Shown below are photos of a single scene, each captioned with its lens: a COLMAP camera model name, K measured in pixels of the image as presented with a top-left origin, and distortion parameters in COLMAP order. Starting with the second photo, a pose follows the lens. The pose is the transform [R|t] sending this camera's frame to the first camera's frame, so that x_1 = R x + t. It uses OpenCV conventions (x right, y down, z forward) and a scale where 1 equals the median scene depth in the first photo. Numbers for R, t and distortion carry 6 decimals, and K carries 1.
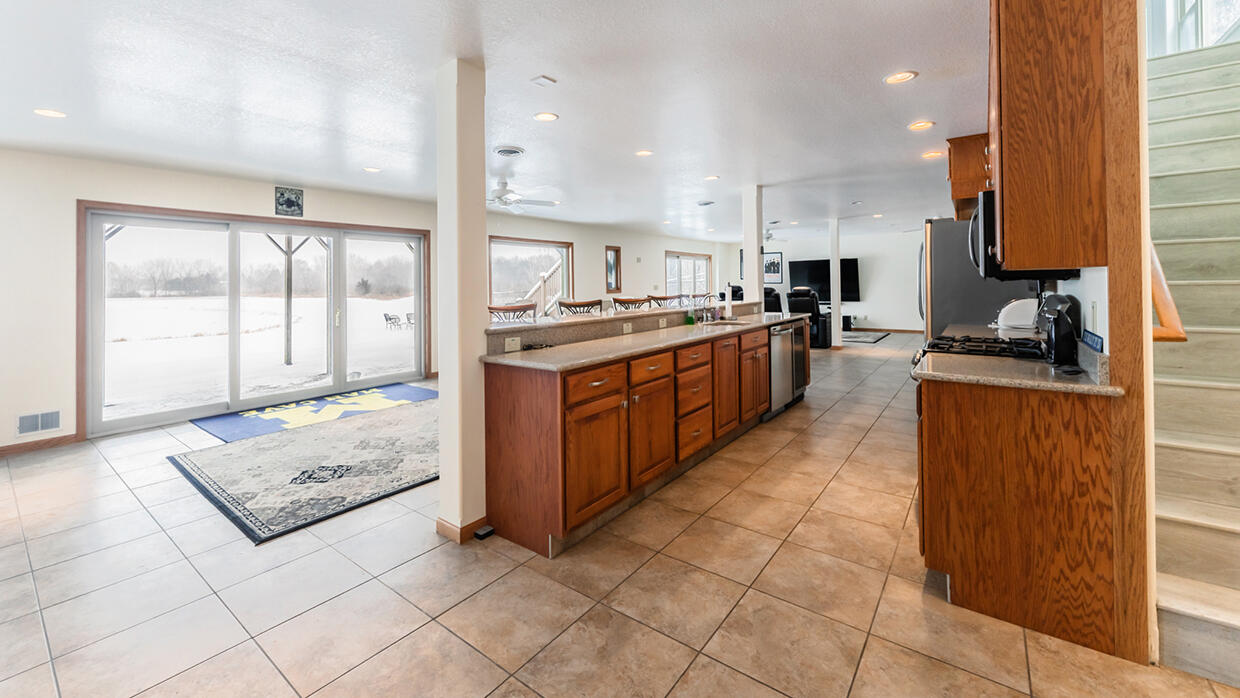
lens RADIAL K [[479.4, 0, 620.0], [0, 479.4, 349.0], [0, 0, 1]] dist [0.001497, 0.000227]
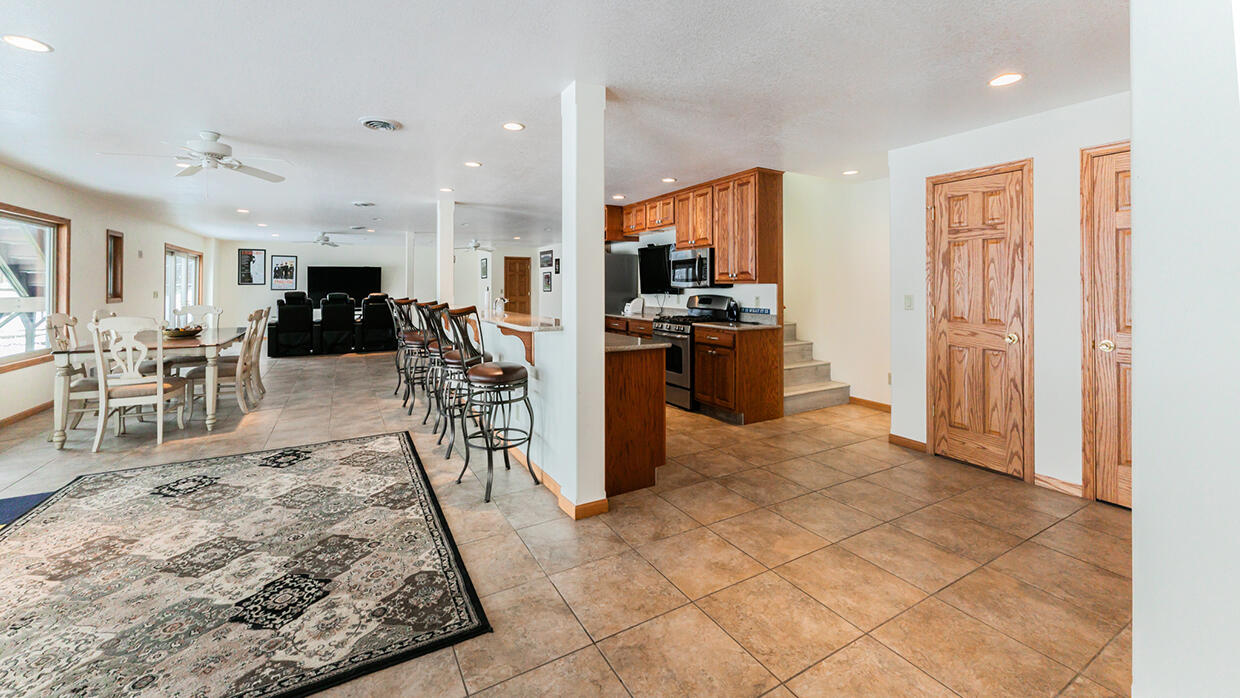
lens RADIAL K [[479.4, 0, 620.0], [0, 479.4, 349.0], [0, 0, 1]] dist [0.001497, 0.000227]
pose [[0.391757, -0.106652, 0.913866, -0.394734], [0.123622, 0.990354, 0.062585, -0.014643], [-0.911726, 0.088456, 0.401162, 0.144553]]
